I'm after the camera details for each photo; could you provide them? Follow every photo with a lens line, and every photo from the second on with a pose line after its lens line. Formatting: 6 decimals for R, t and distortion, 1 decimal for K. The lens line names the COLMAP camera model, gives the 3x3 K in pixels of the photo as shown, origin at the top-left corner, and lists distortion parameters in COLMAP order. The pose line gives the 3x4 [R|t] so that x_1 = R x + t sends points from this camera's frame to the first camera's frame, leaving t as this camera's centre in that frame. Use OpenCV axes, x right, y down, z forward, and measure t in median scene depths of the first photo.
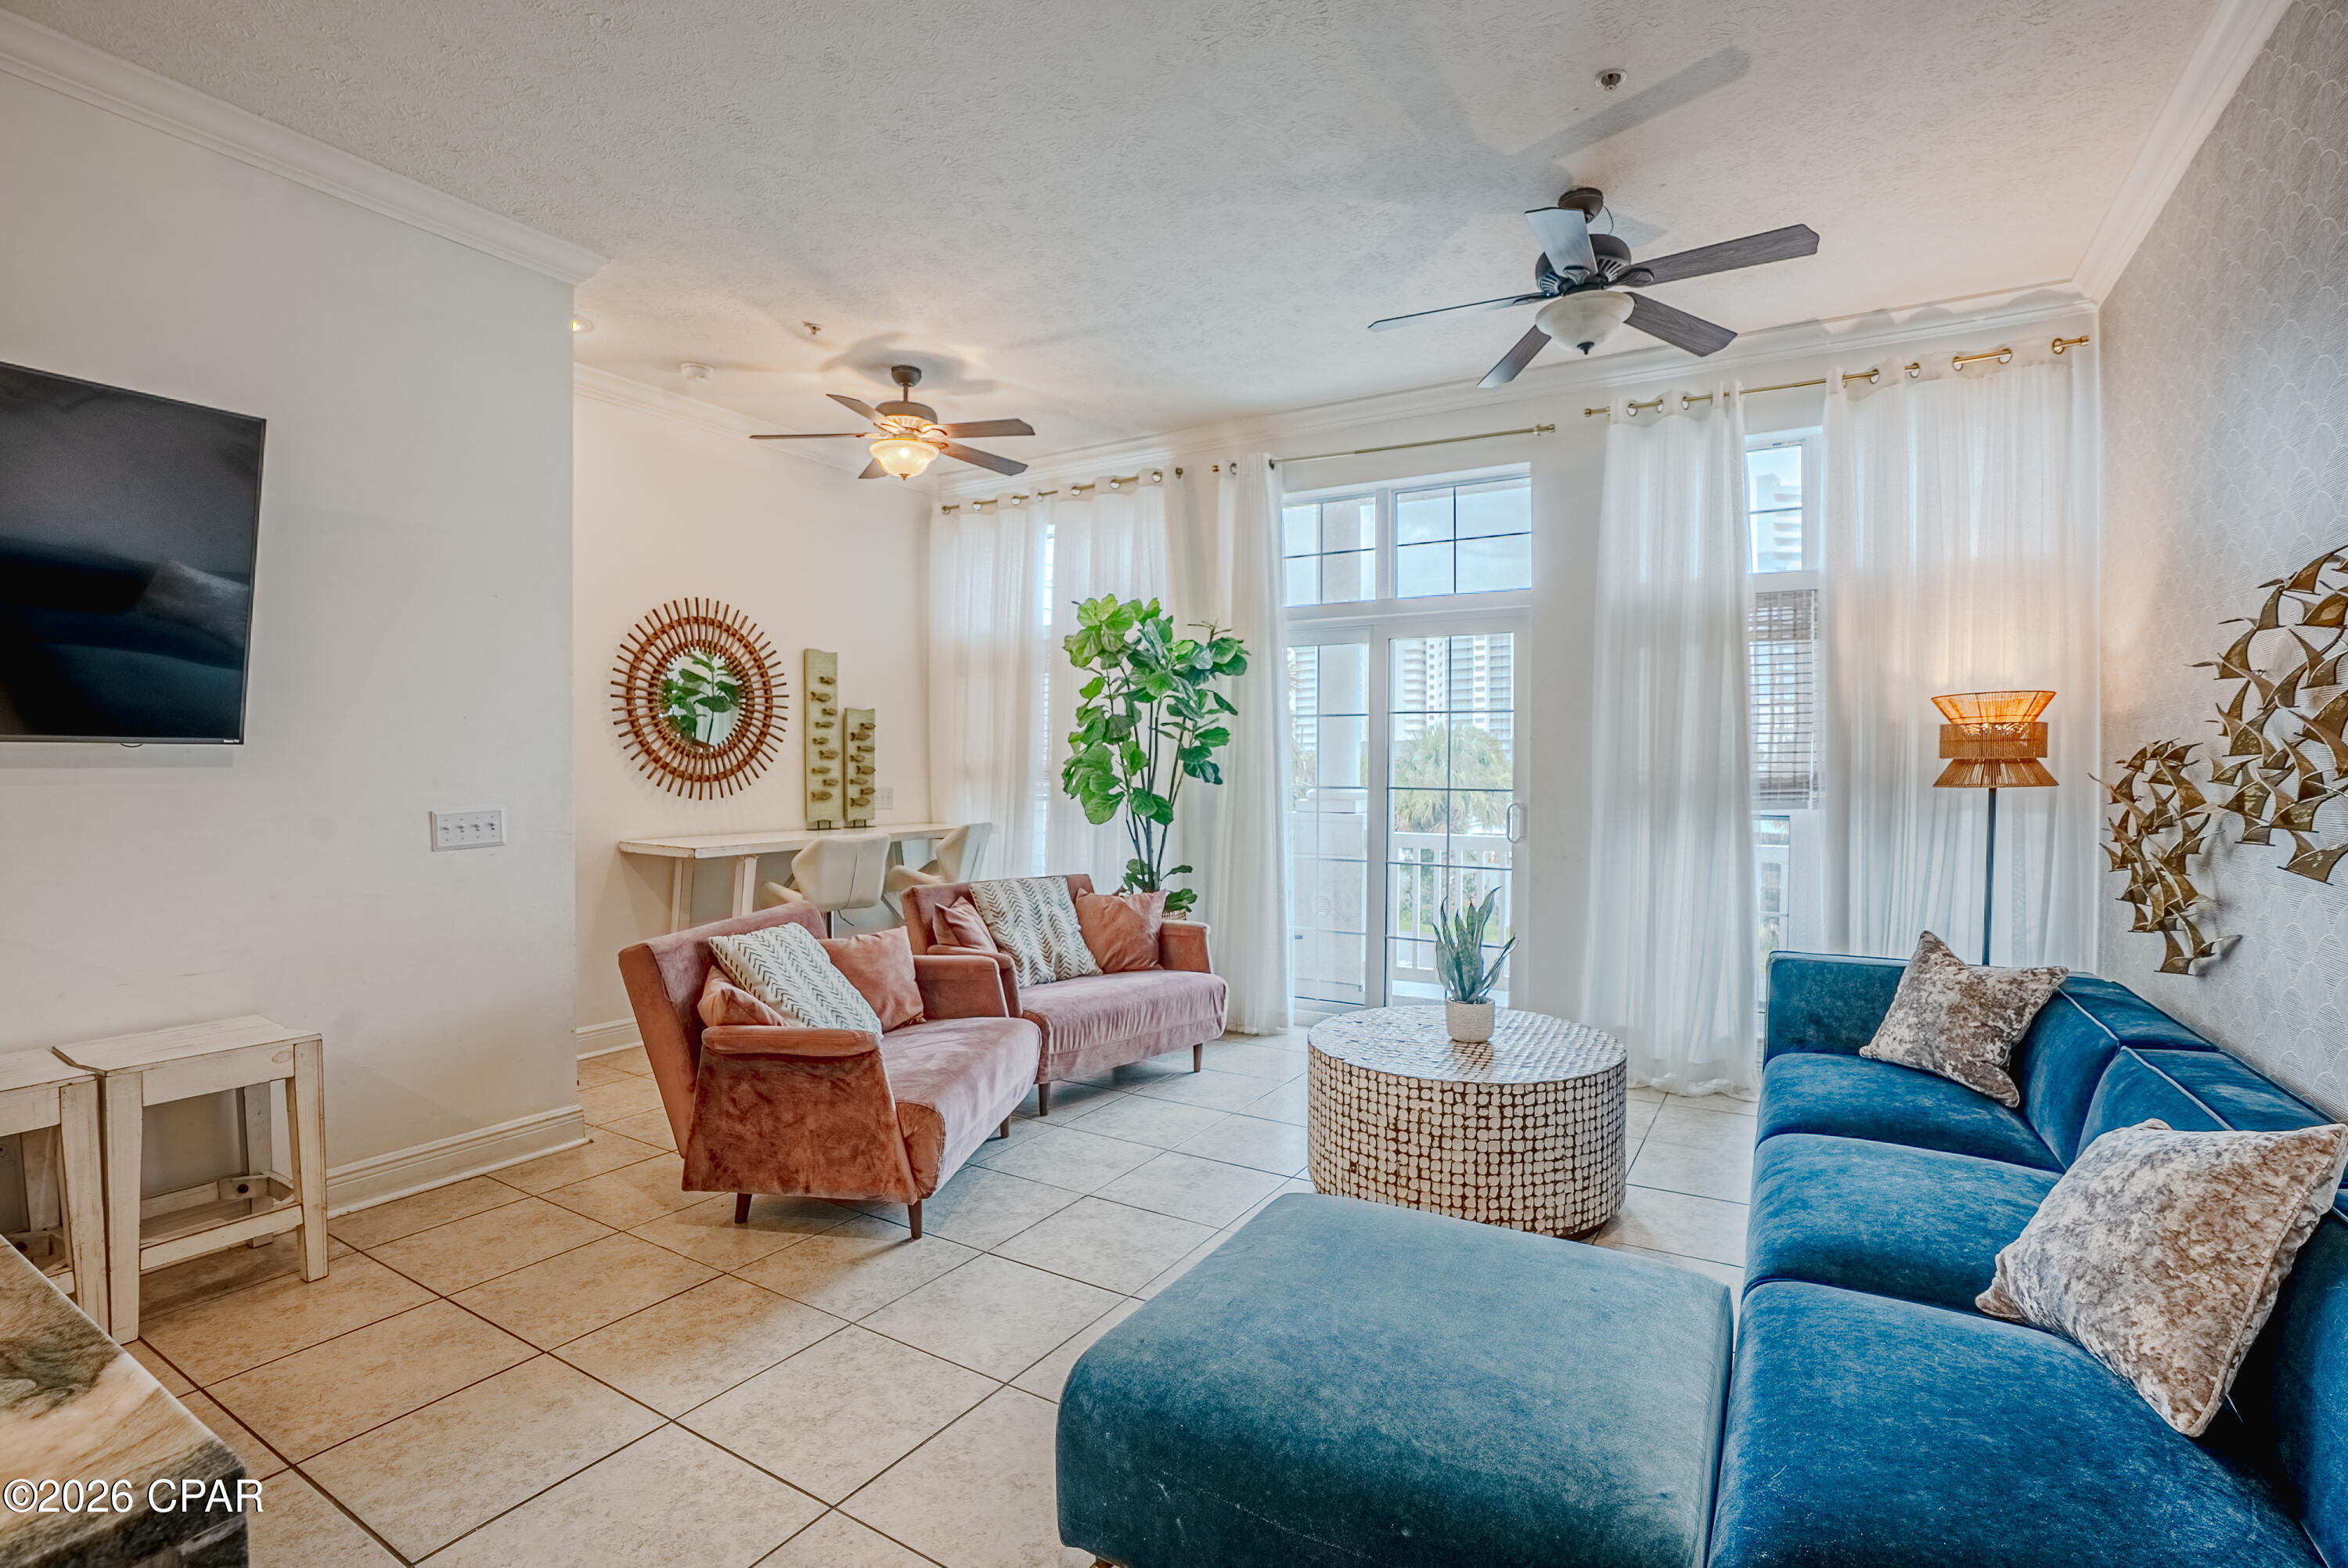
lens RADIAL K [[1096.5, 0, 1185.2], [0, 1096.5, 783.0], [0, 0, 1]] dist [-0.076369, 0.031695]
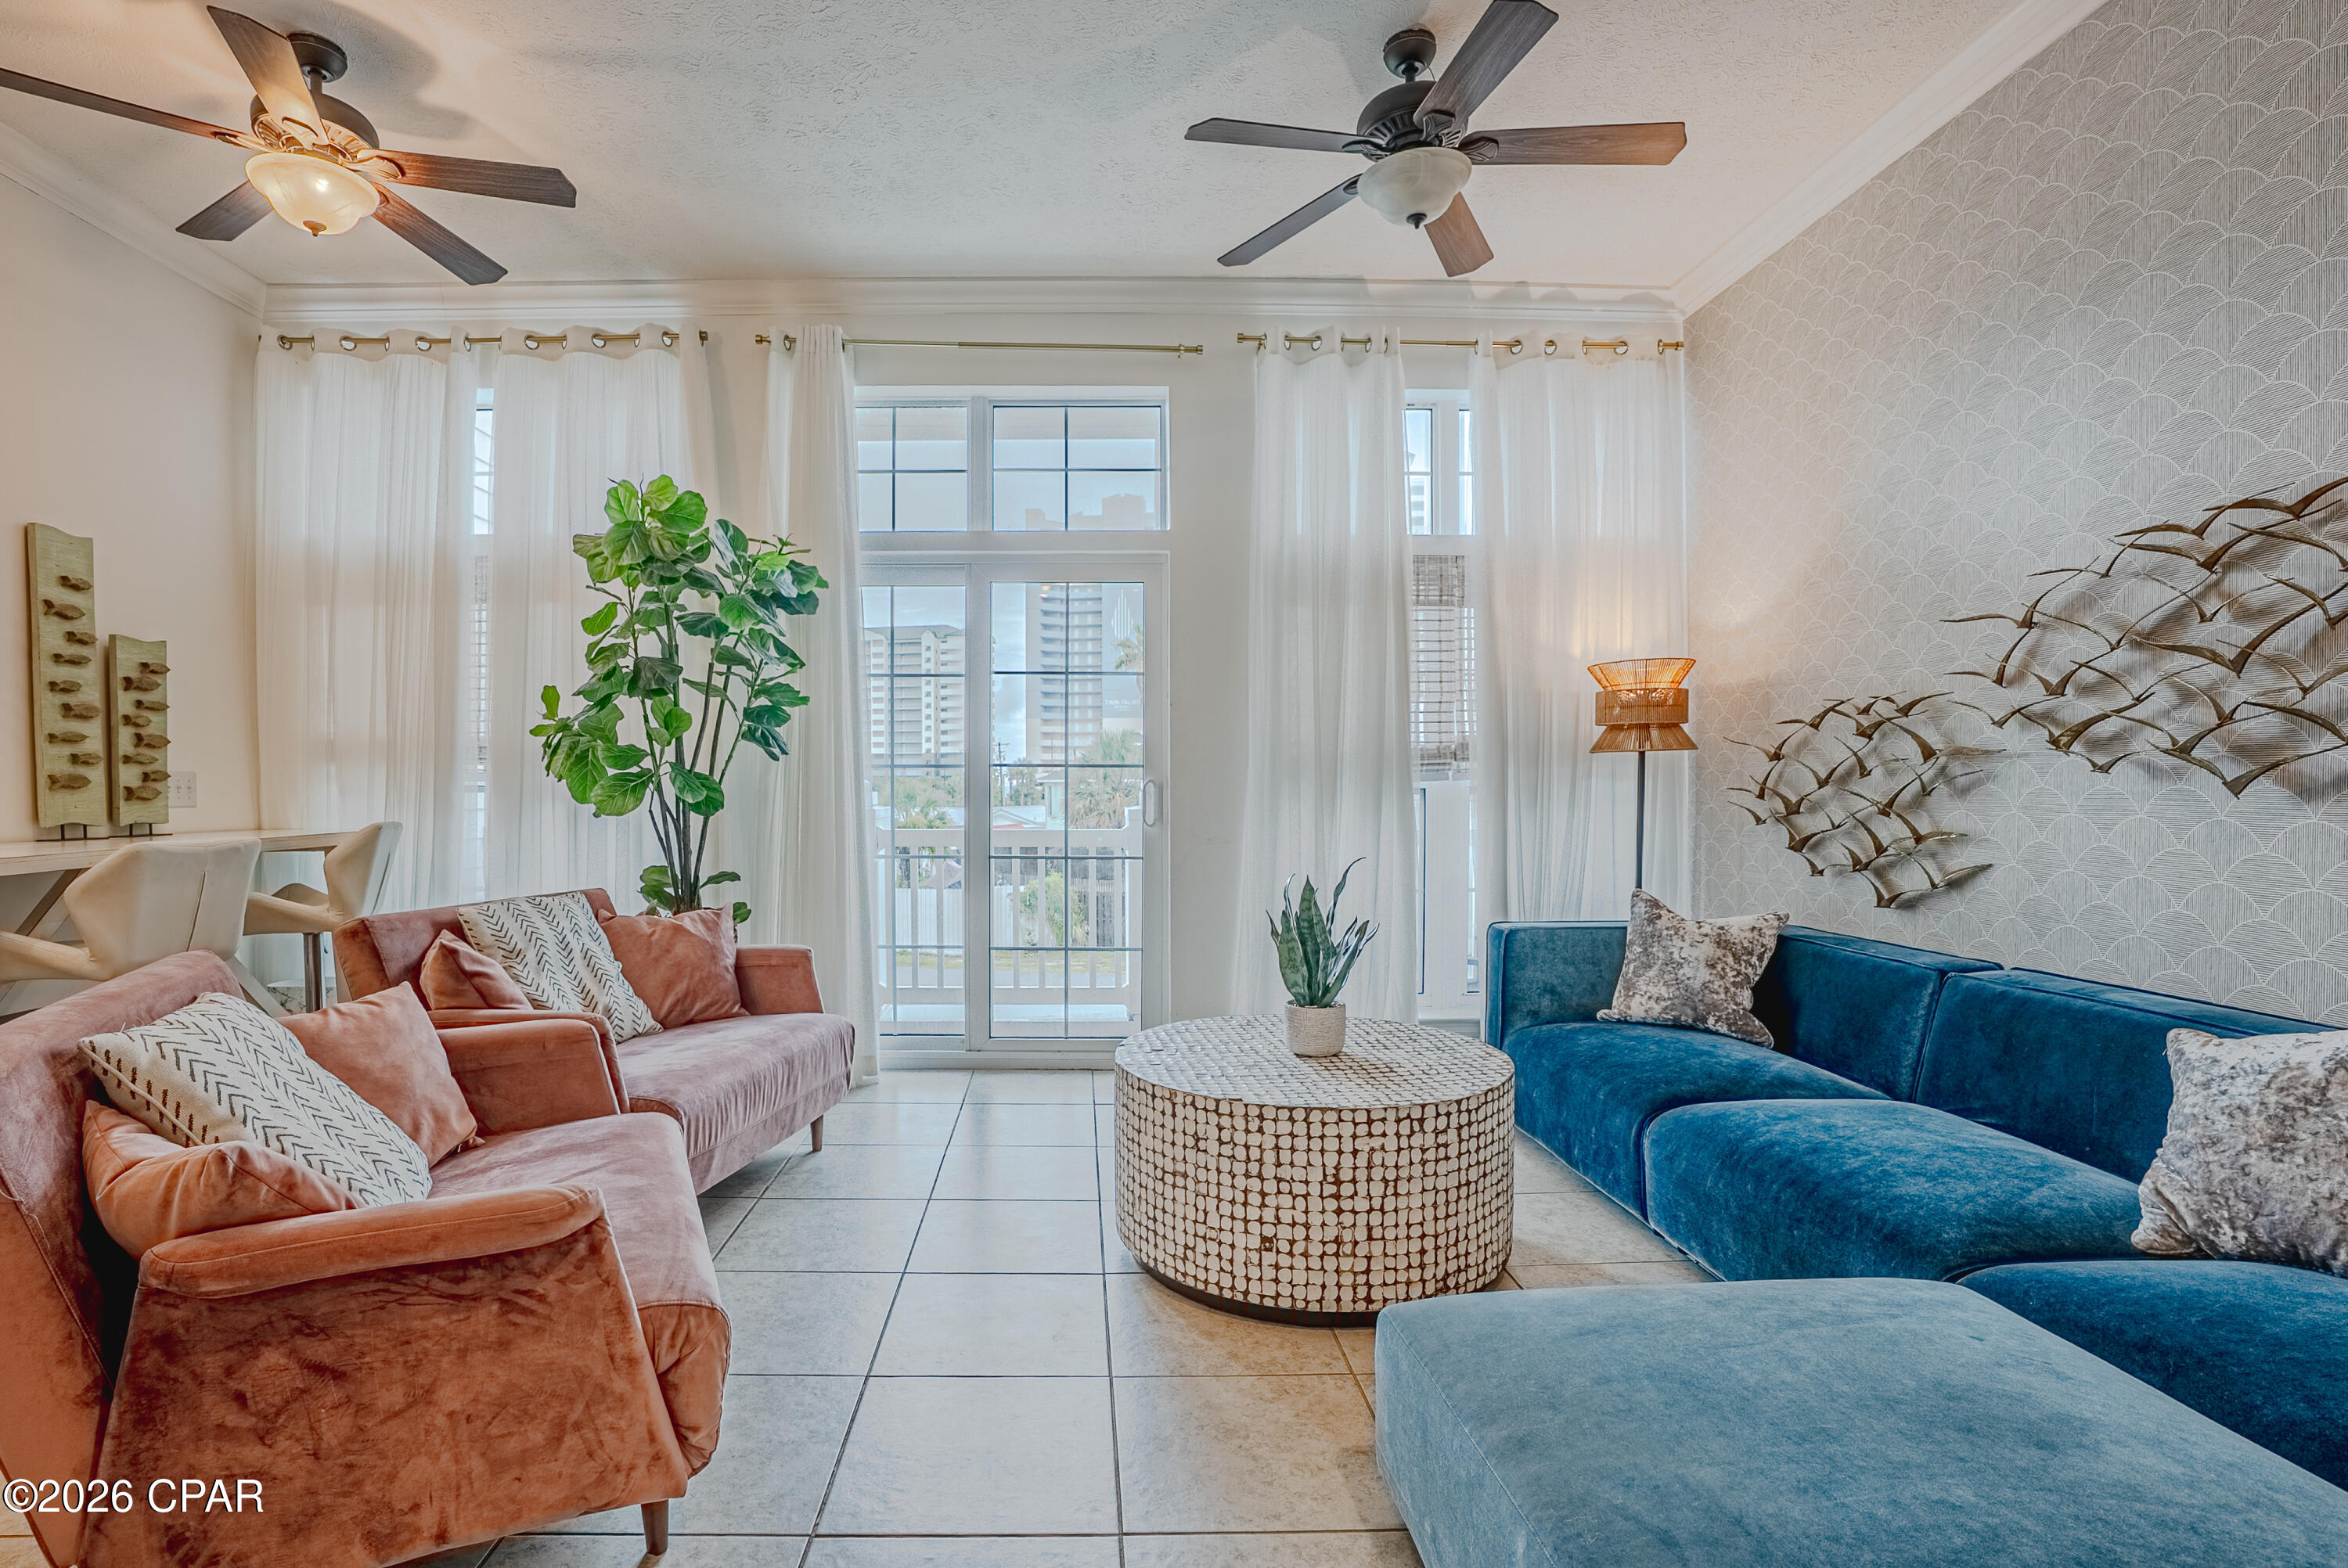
lens RADIAL K [[1134.4, 0, 1088.3], [0, 1134.4, 811.6], [0, 0, 1]] dist [-0.078965, 0.037951]
pose [[0.850201, -0.016842, 0.526189, -0.255955], [0.011974, 0.999848, 0.012655, 0.038512], [-0.526322, -0.004459, 0.850273, 0.316731]]
